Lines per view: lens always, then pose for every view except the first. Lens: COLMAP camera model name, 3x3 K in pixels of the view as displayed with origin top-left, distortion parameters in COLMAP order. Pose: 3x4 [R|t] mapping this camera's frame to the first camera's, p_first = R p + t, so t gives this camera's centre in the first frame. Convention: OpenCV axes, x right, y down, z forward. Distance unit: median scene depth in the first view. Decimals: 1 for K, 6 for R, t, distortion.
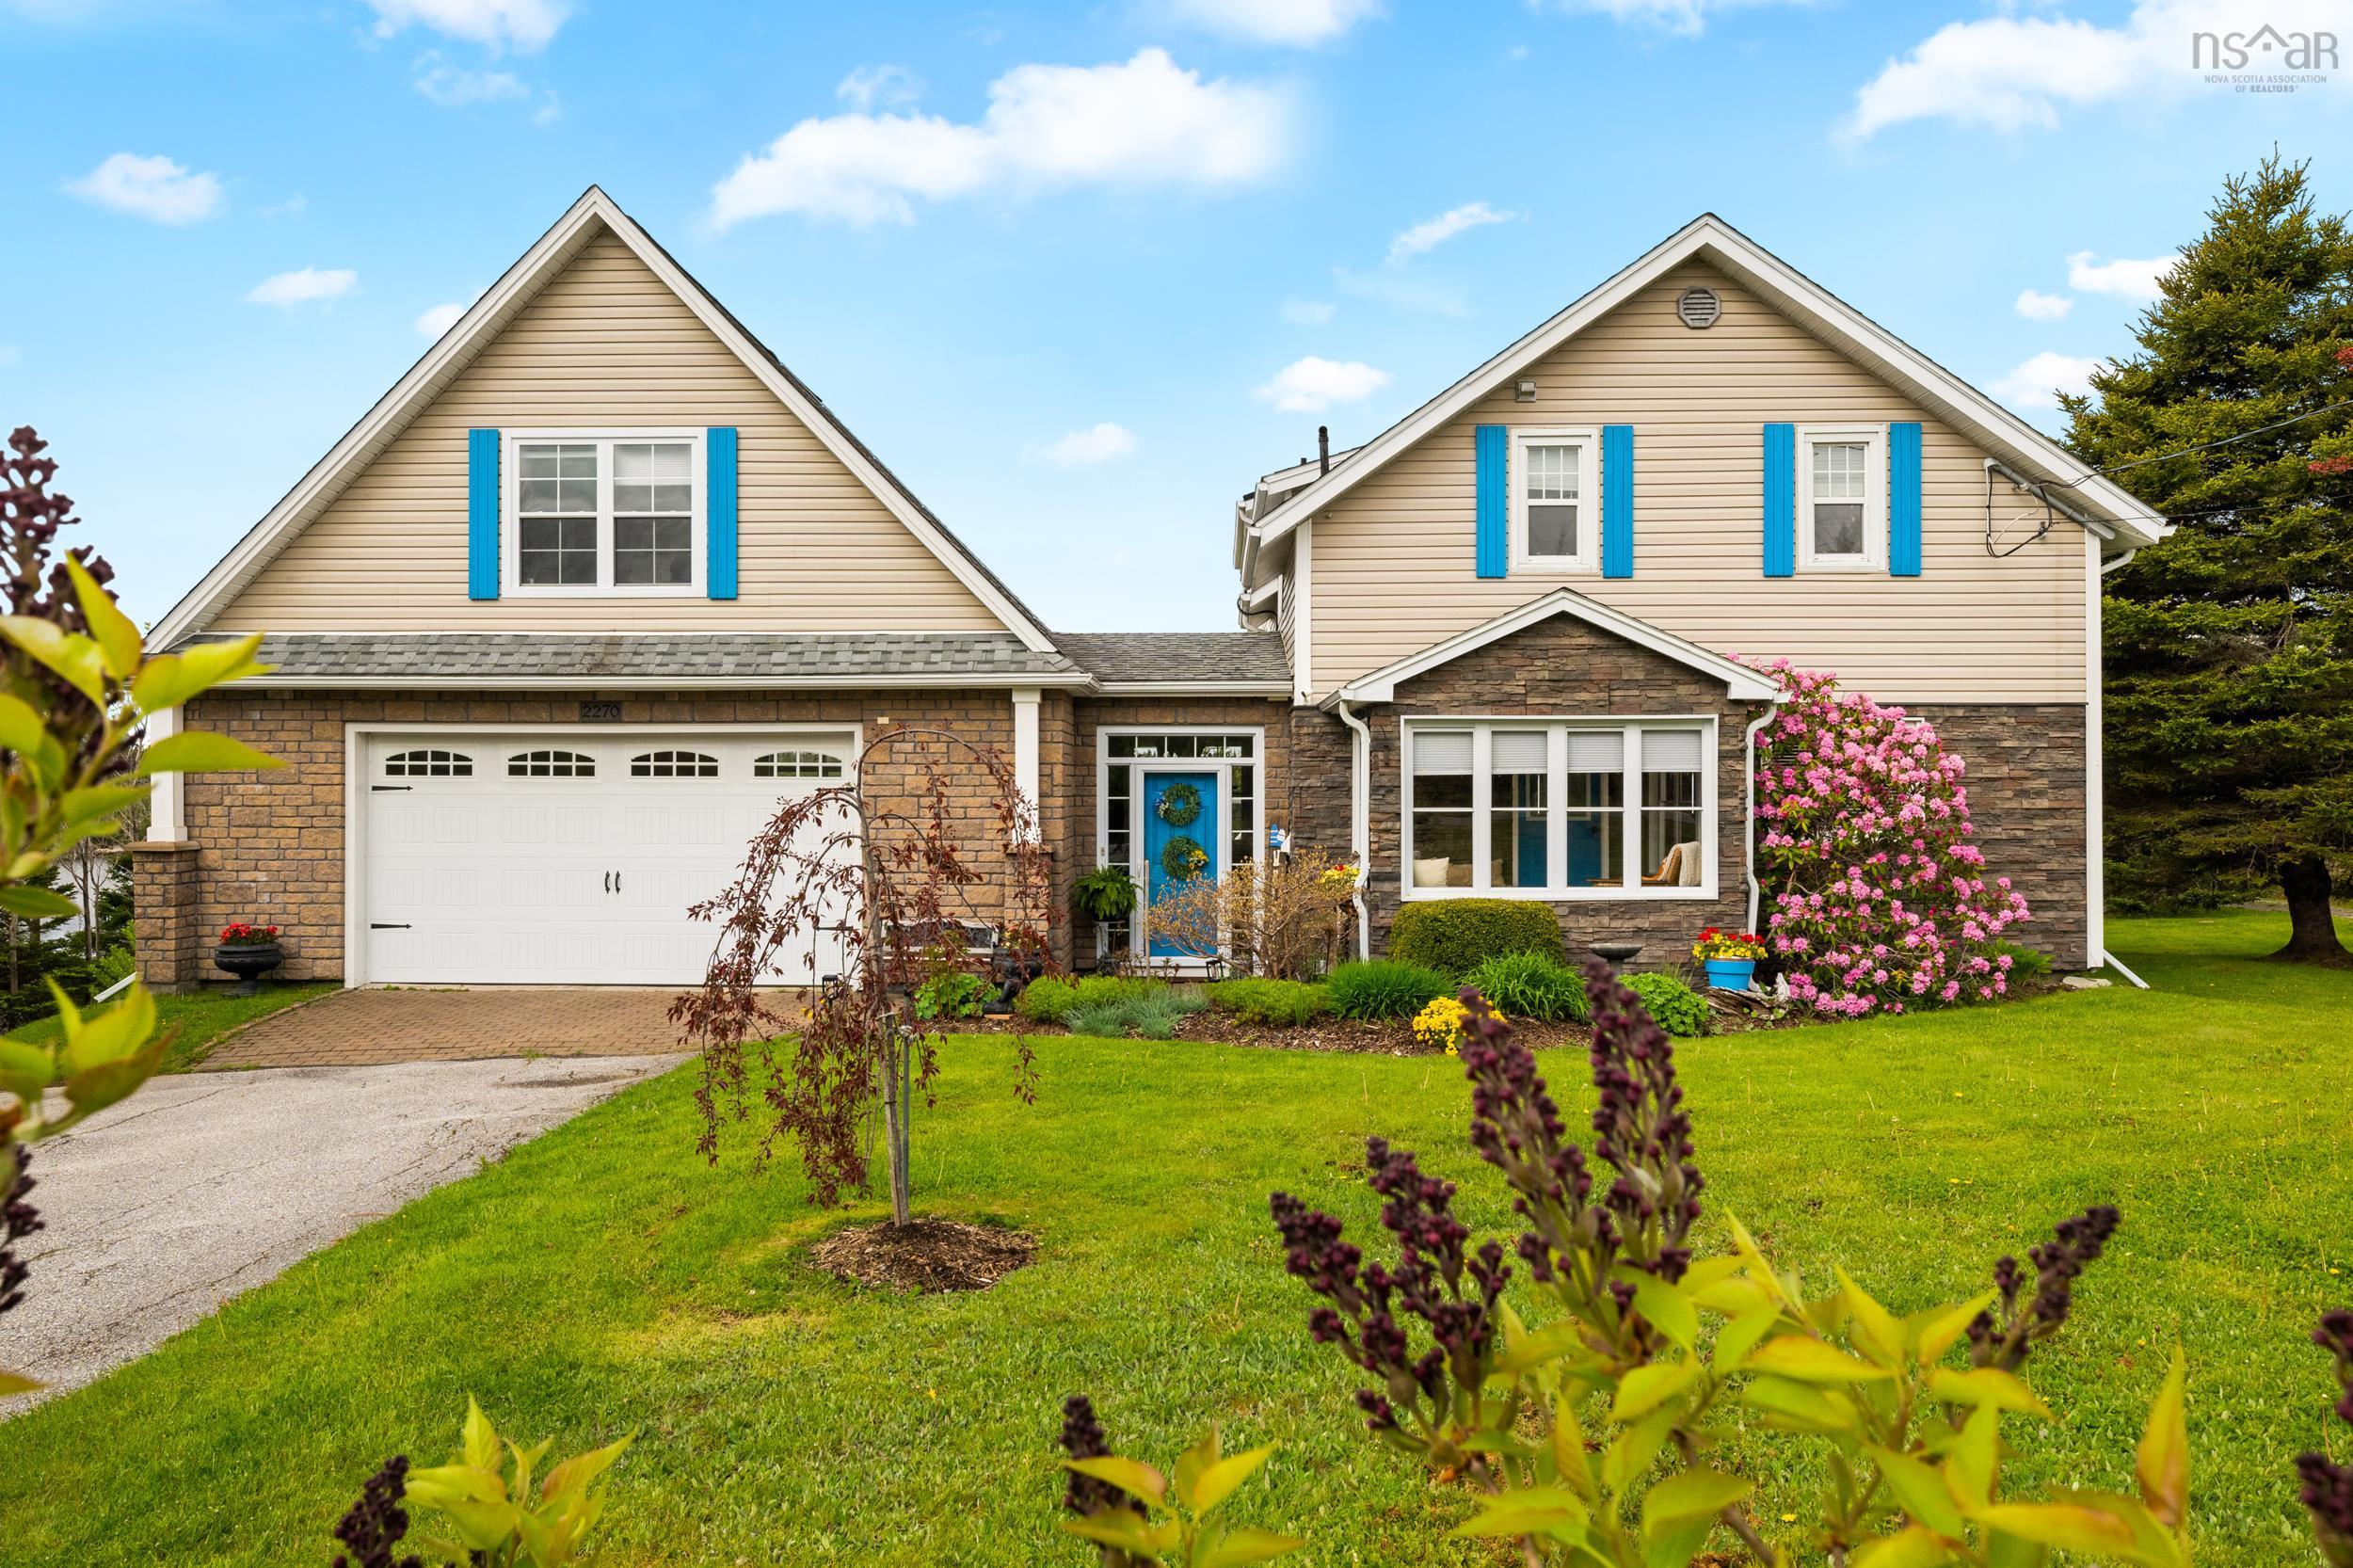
lens RADIAL K [[1628.1, 0, 1176.8], [0, 1628.1, 785.6], [0, 0, 1]] dist [0.002356, 0.000082]
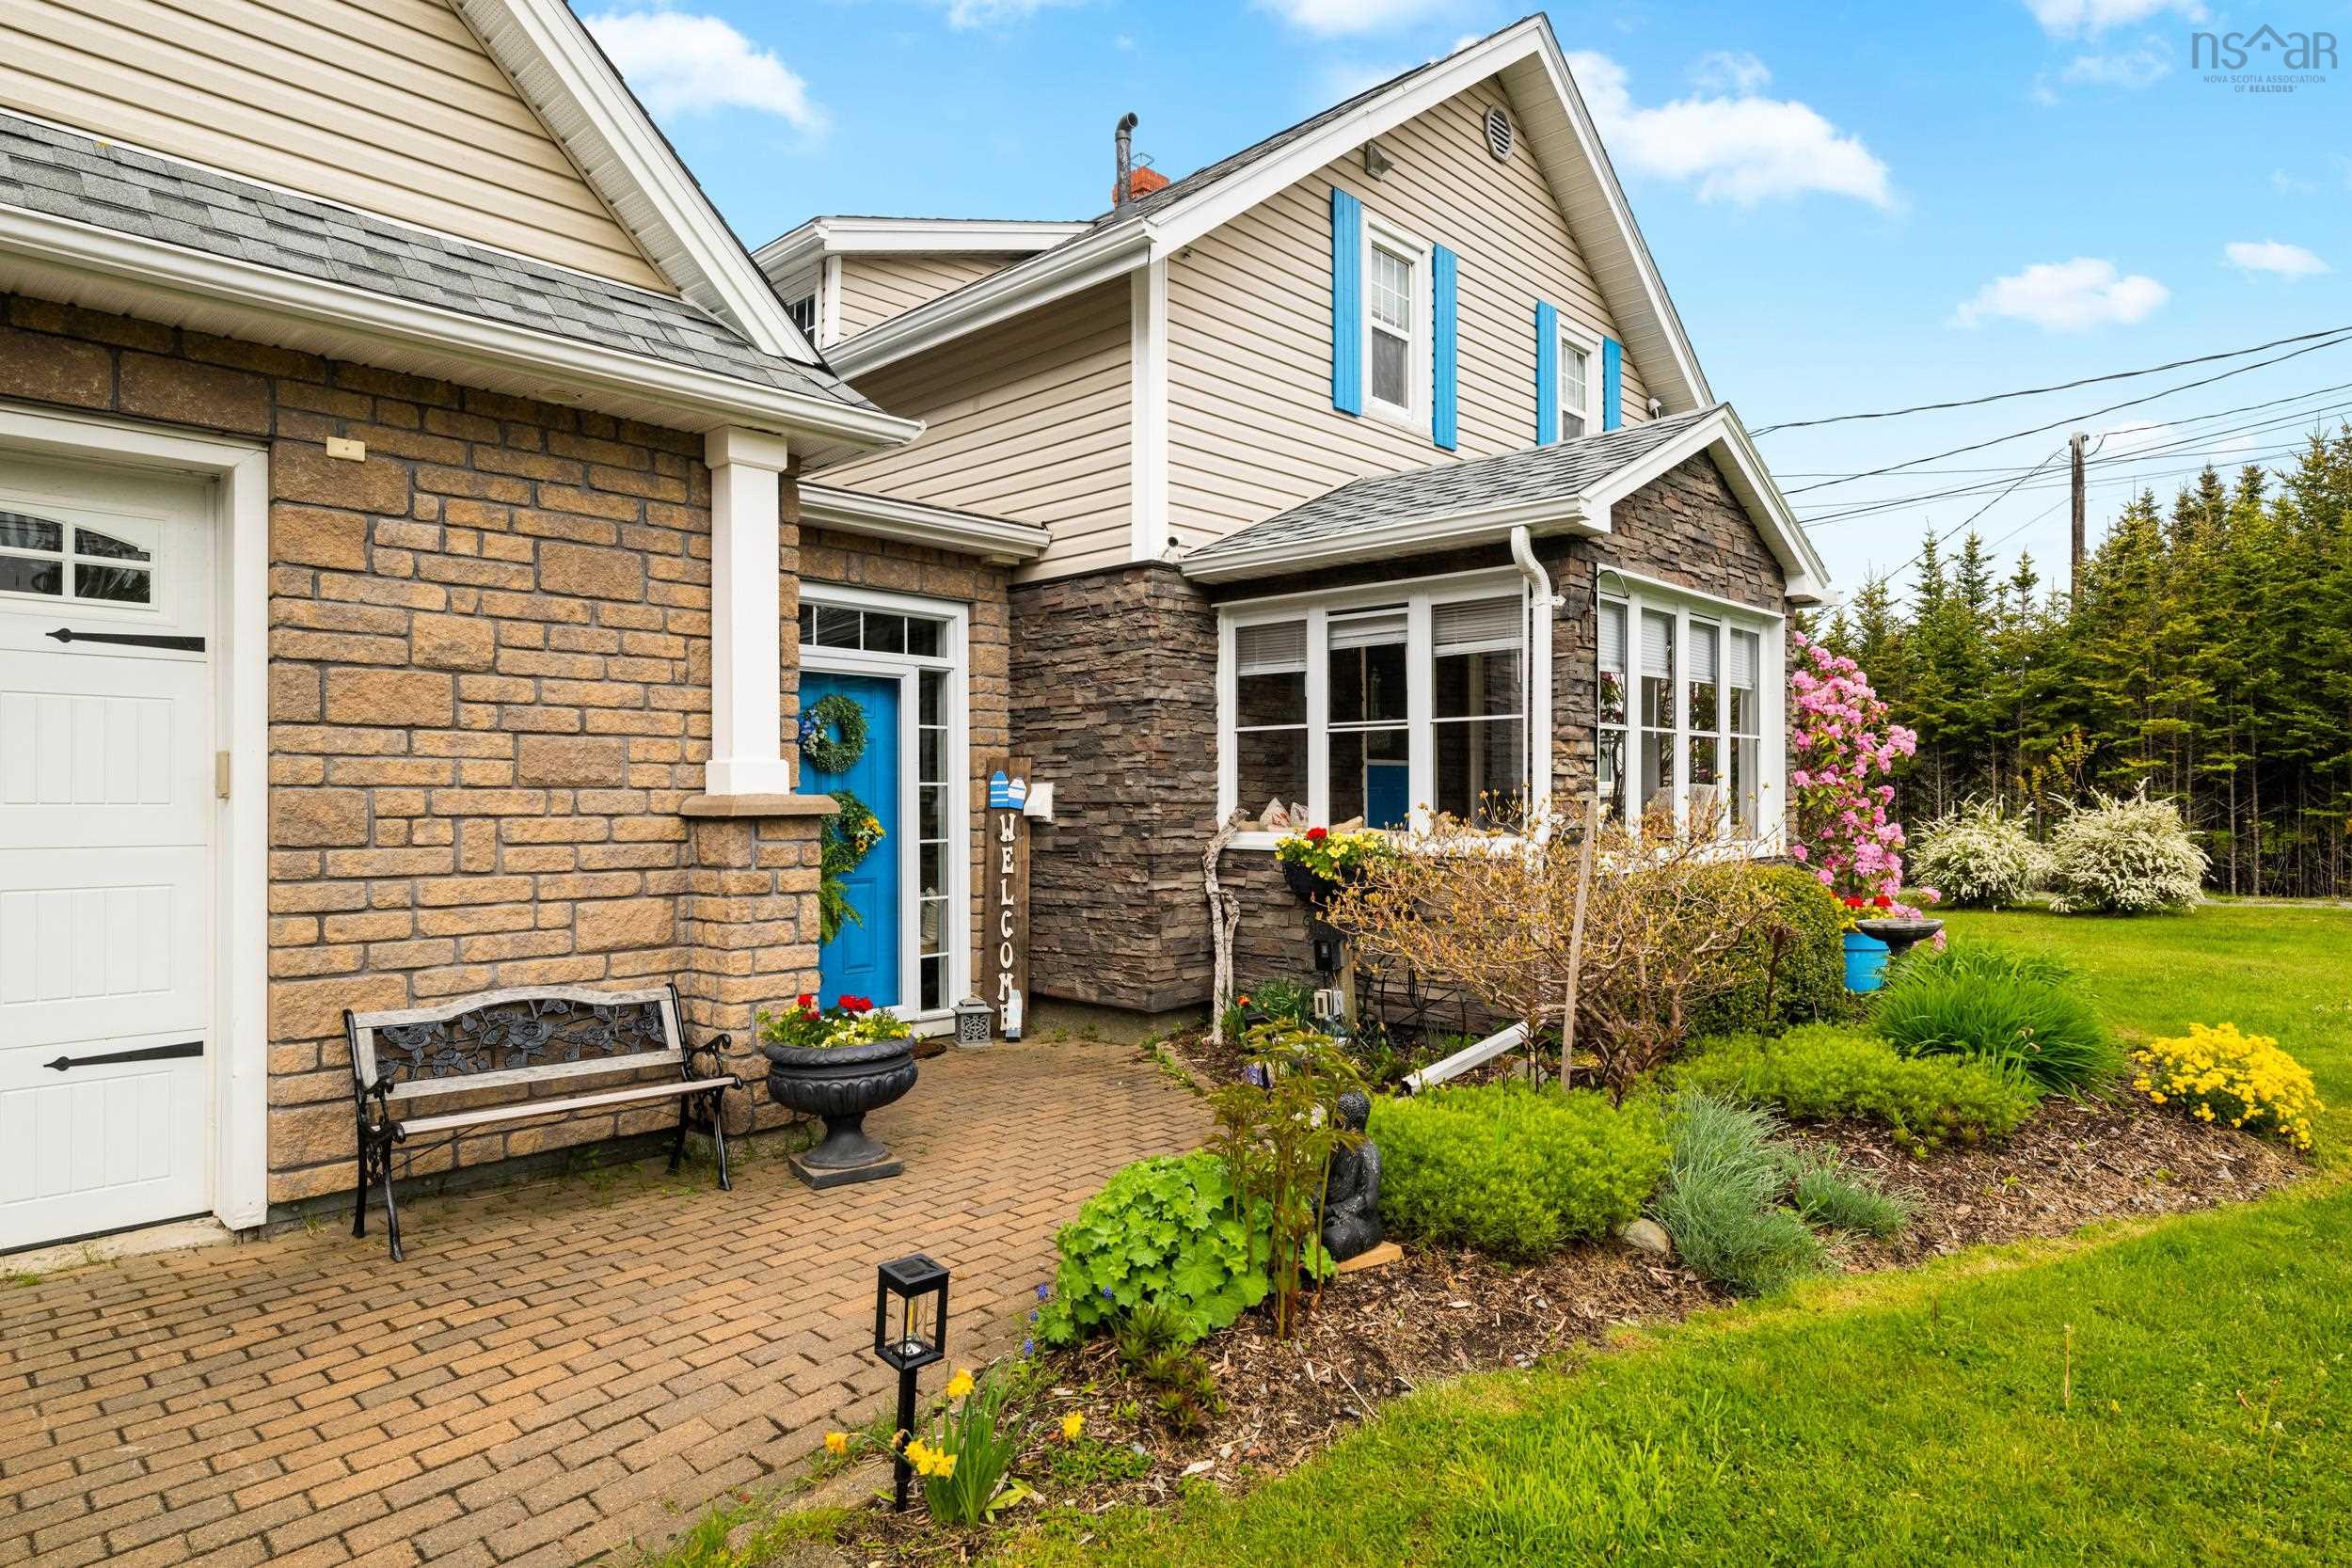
lens RADIAL K [[1310.3, 0, 1174.4], [0, 1310.3, 787.0], [0, 0, 1]] dist [-0.001990, -0.000016]
pose [[0.678338, 0.004046, 0.734739, -0.266585], [0.000054, 0.999985, -0.005557, 0.034808], [-0.734750, 0.003809, 0.678327, 0.675439]]
